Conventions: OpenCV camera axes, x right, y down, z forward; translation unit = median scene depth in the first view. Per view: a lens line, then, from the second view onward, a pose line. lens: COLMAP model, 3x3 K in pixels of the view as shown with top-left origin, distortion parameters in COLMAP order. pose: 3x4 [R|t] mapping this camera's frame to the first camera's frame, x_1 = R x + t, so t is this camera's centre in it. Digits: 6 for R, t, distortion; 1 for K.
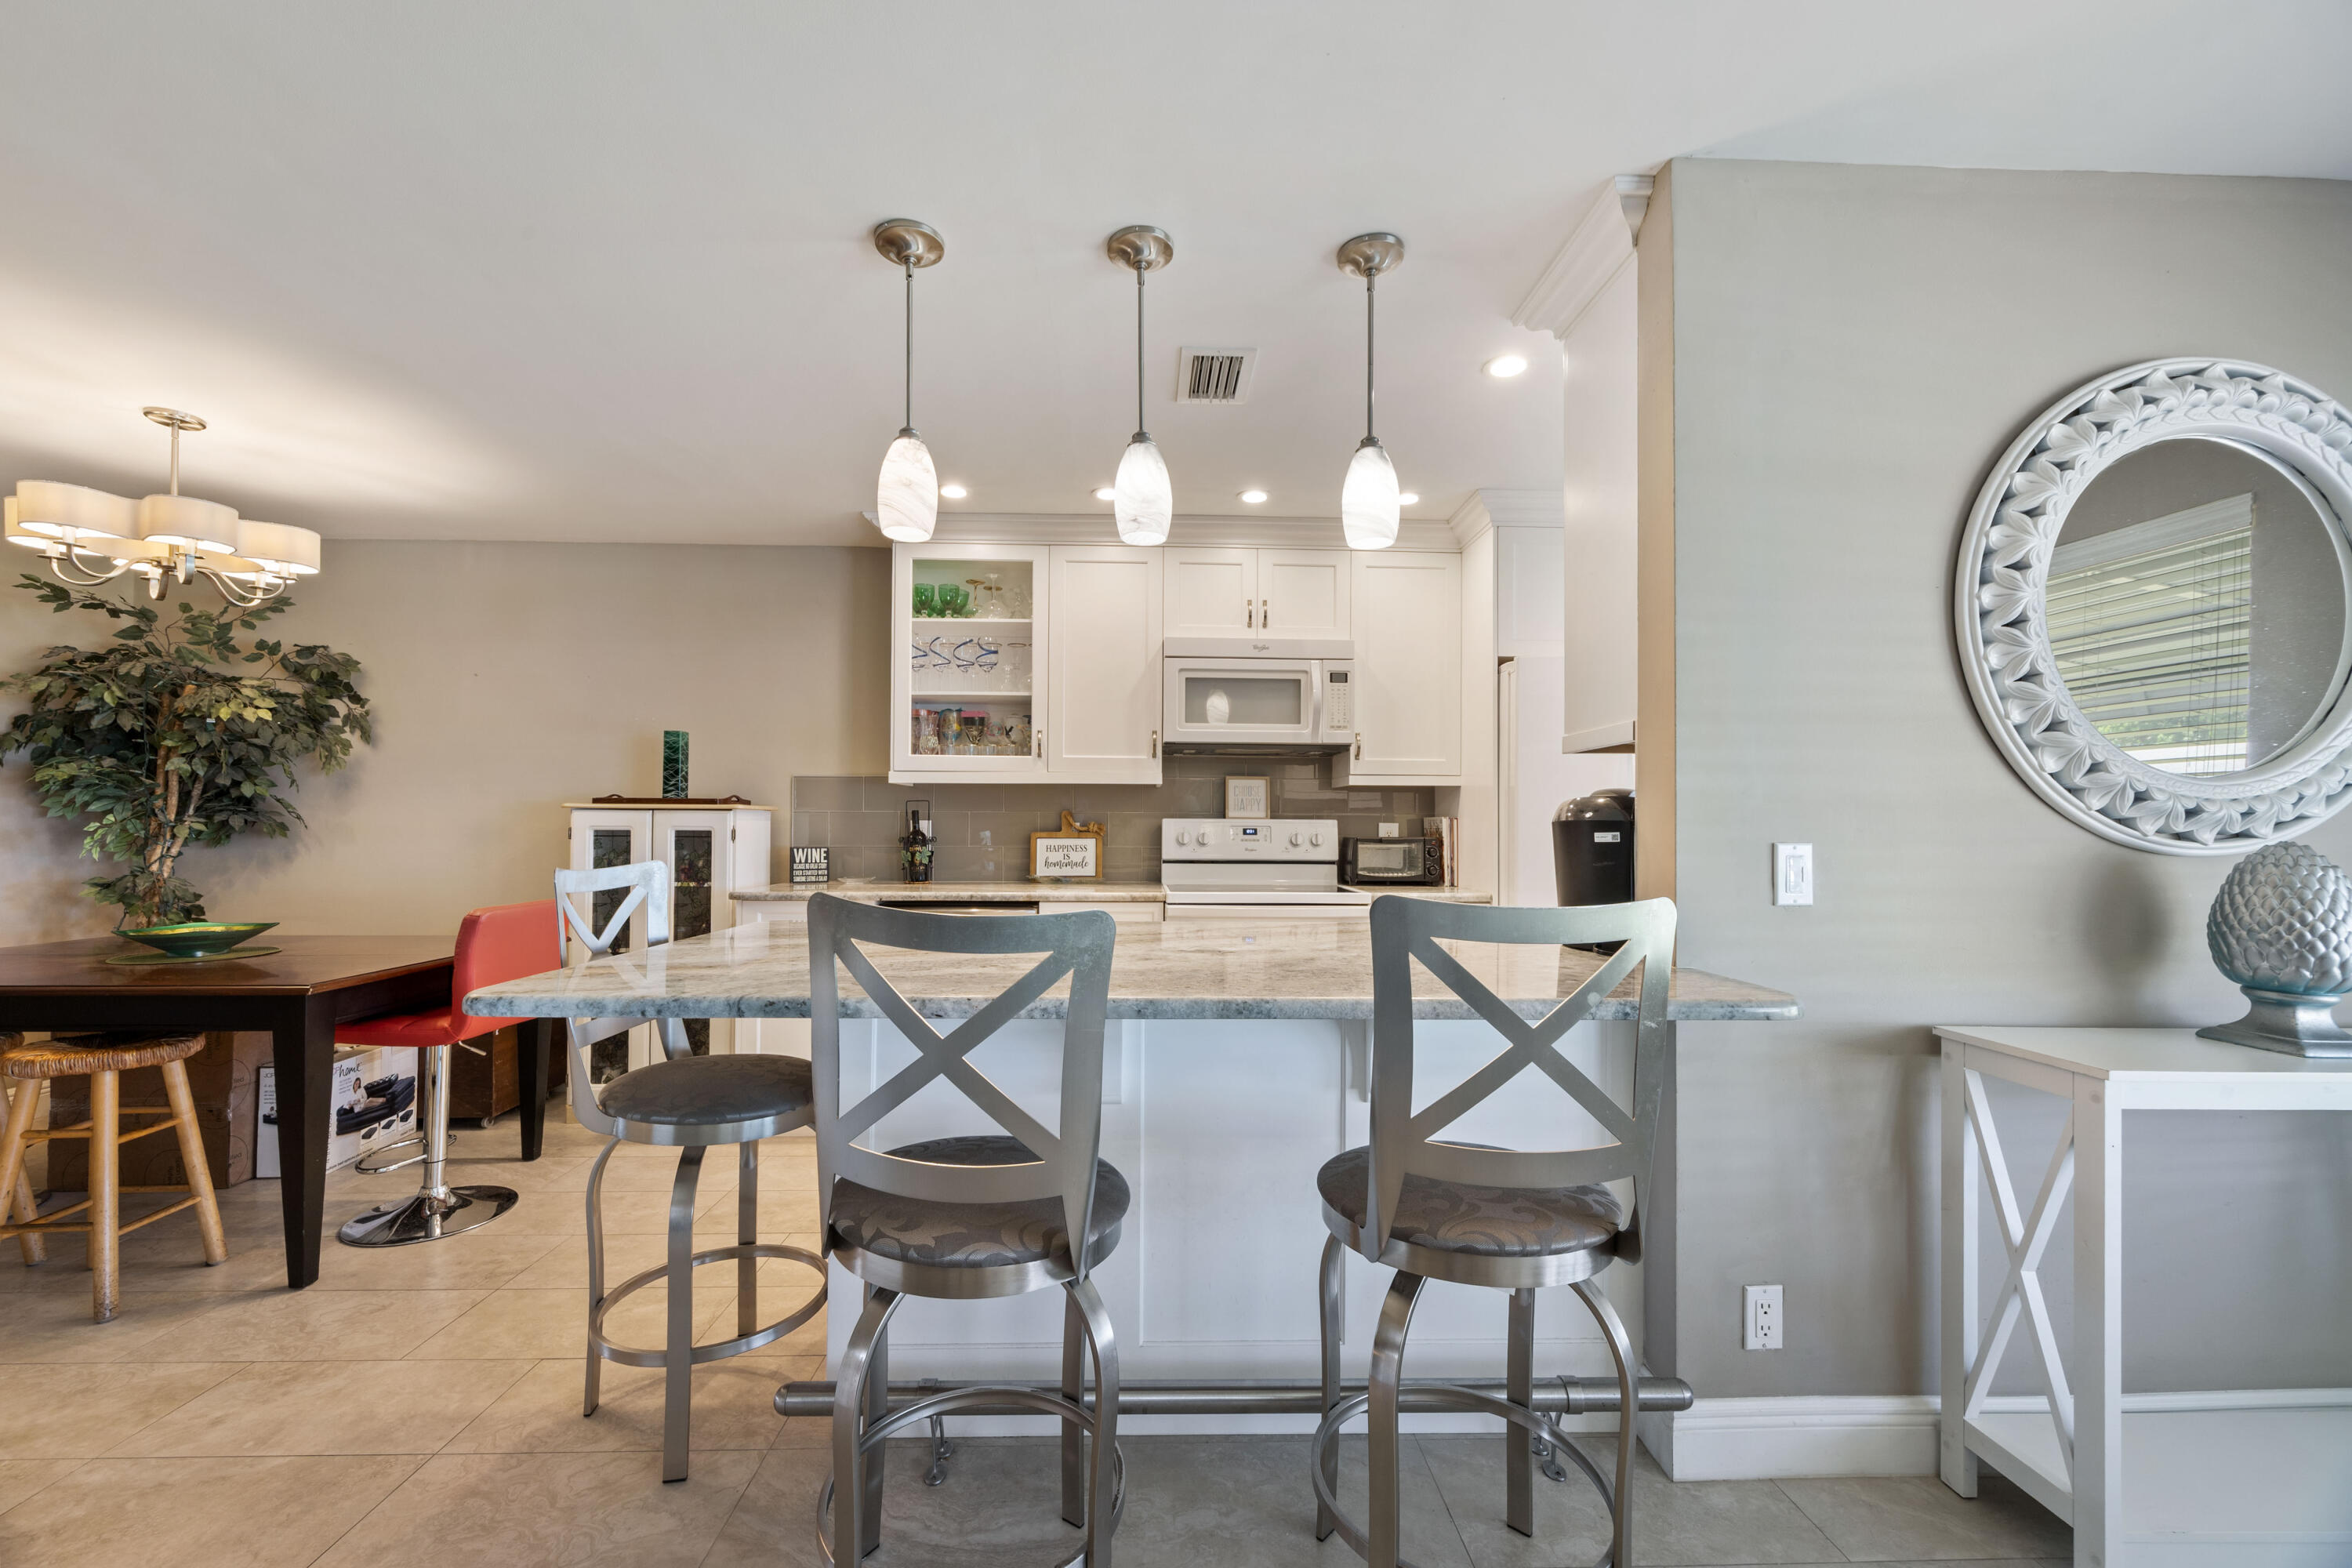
lens RADIAL K [[902.3, 0, 1170.1], [0, 902.3, 815.3], [0, 0, 1]] dist [-0.002273, -0.000447]
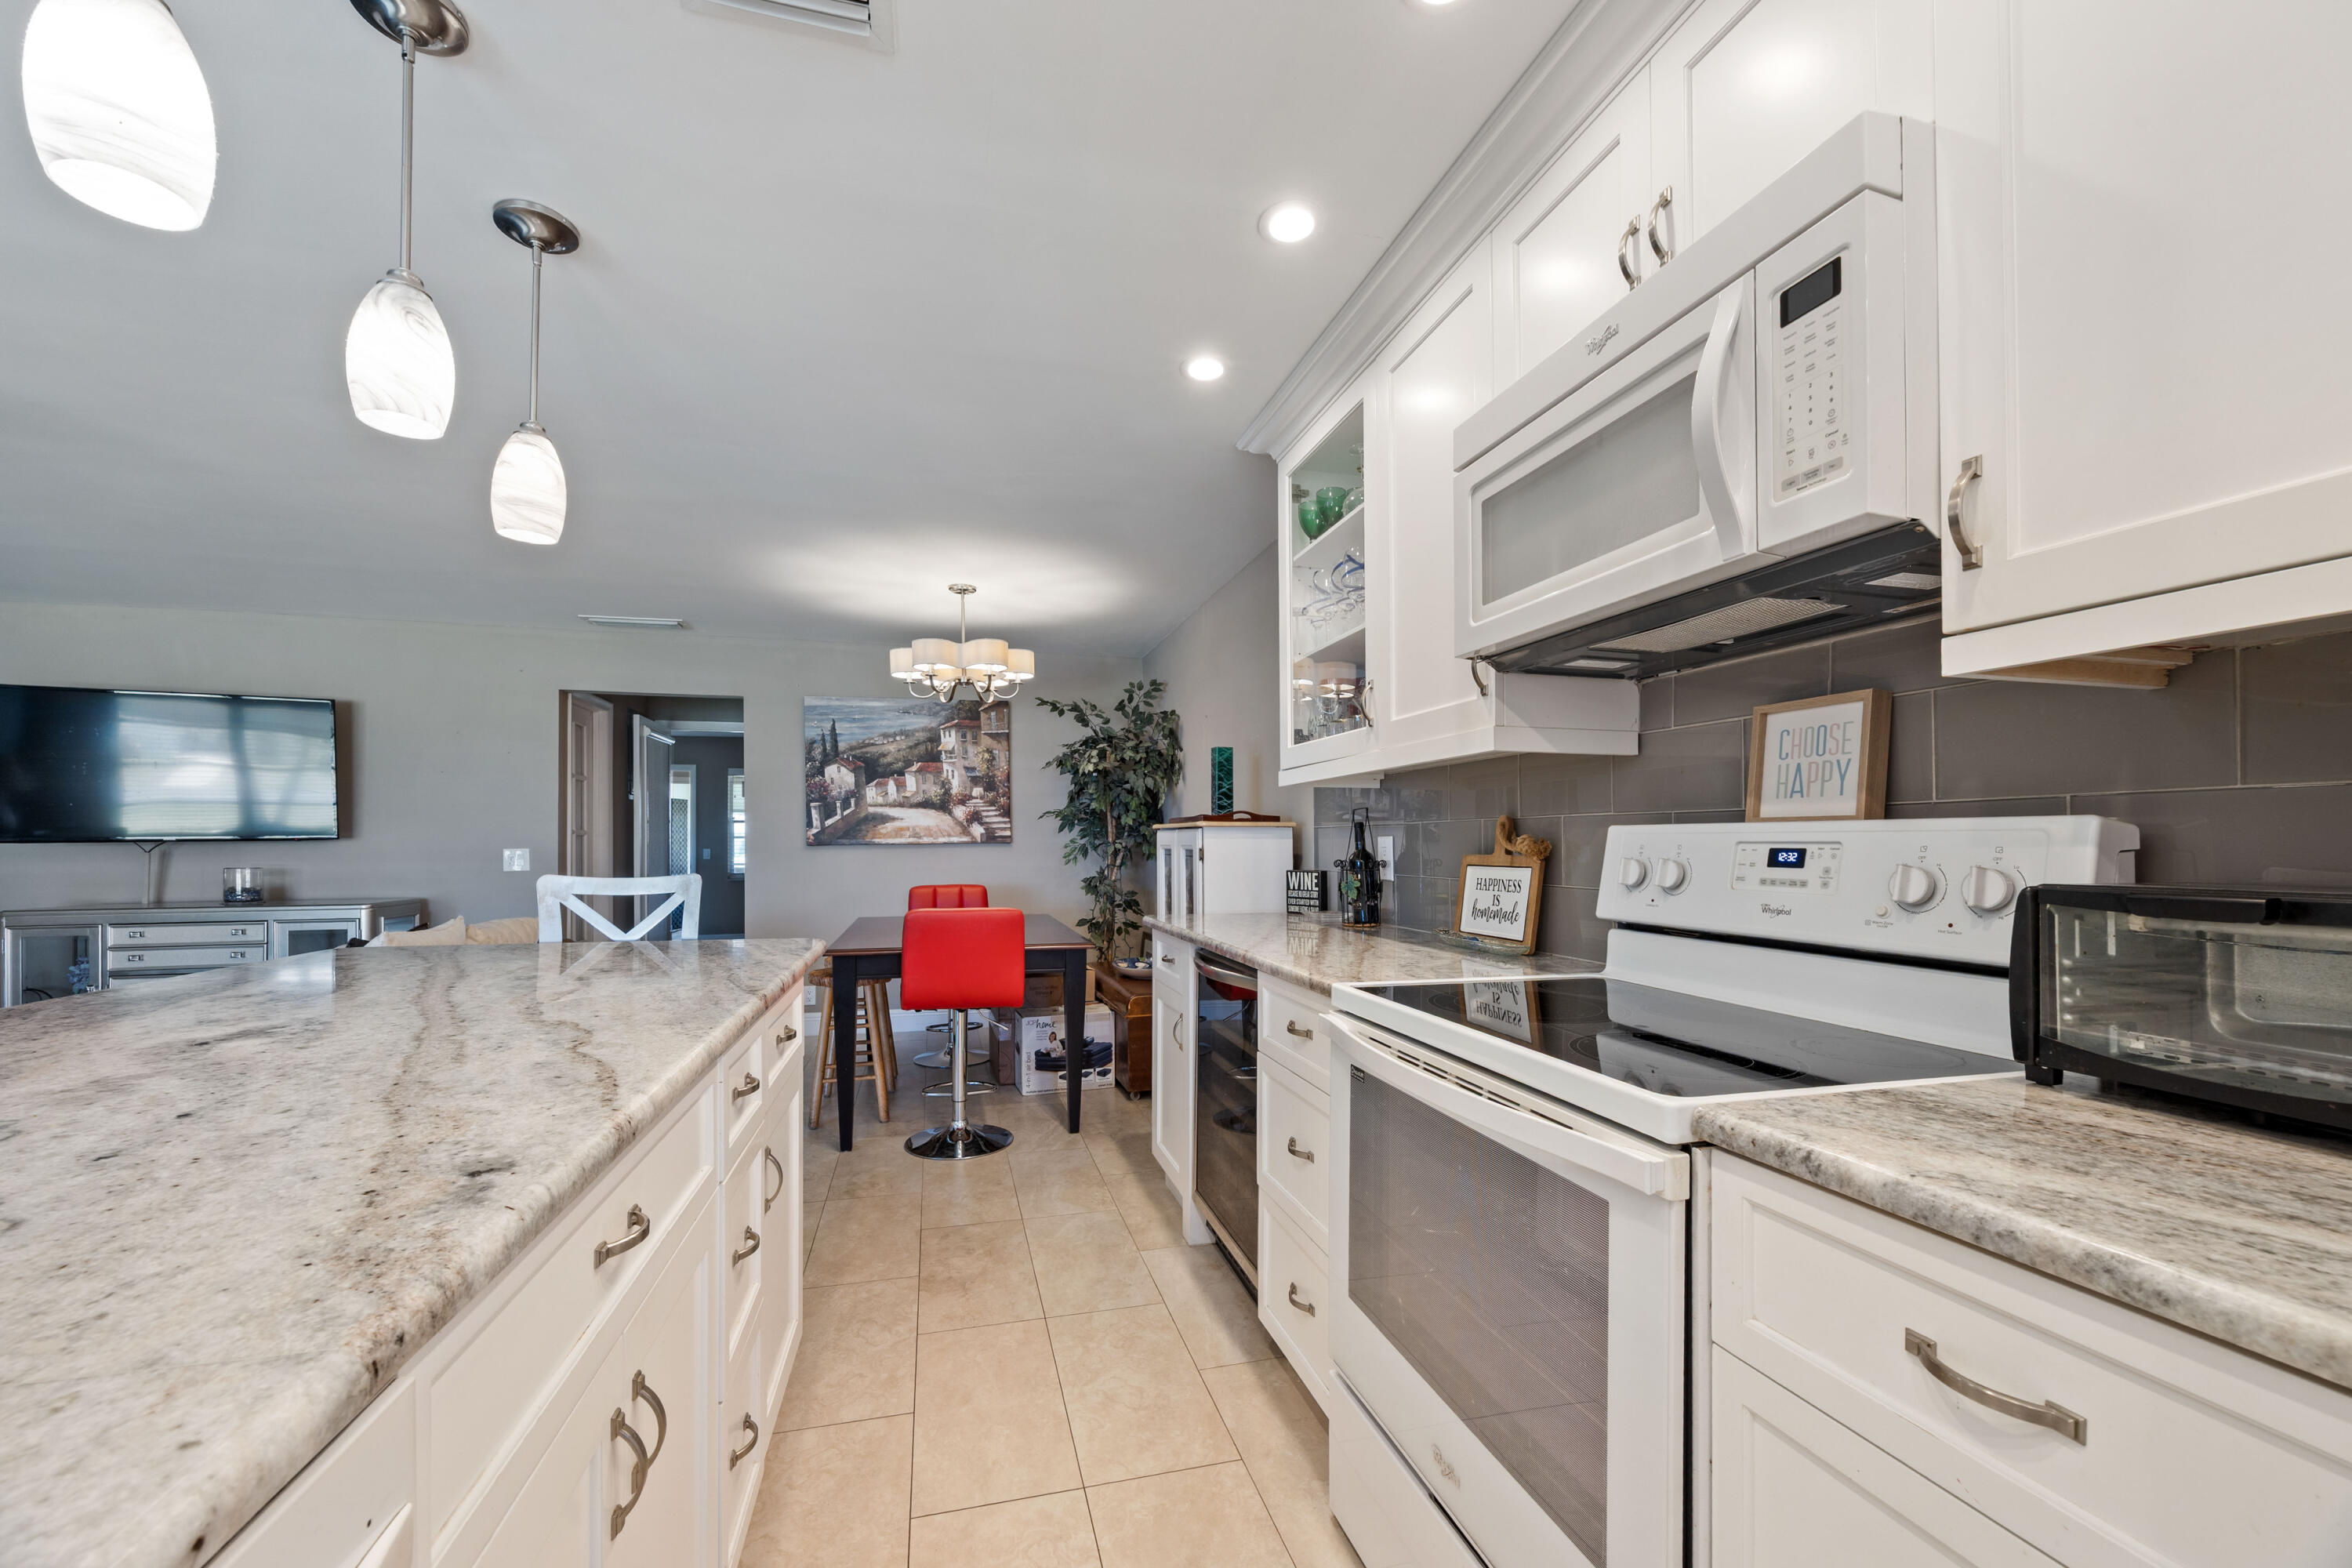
lens RADIAL K [[923.1, 0, 1171.8], [0, 923.1, 846.5], [0, 0, 1]] dist [-0.000744, -0.000090]
pose [[0.217863, -0.000777, -0.975979, 0.422019], [0.010192, 0.999947, 0.001479, 0.011770], [0.975926, -0.010269, 0.217859, 0.760351]]
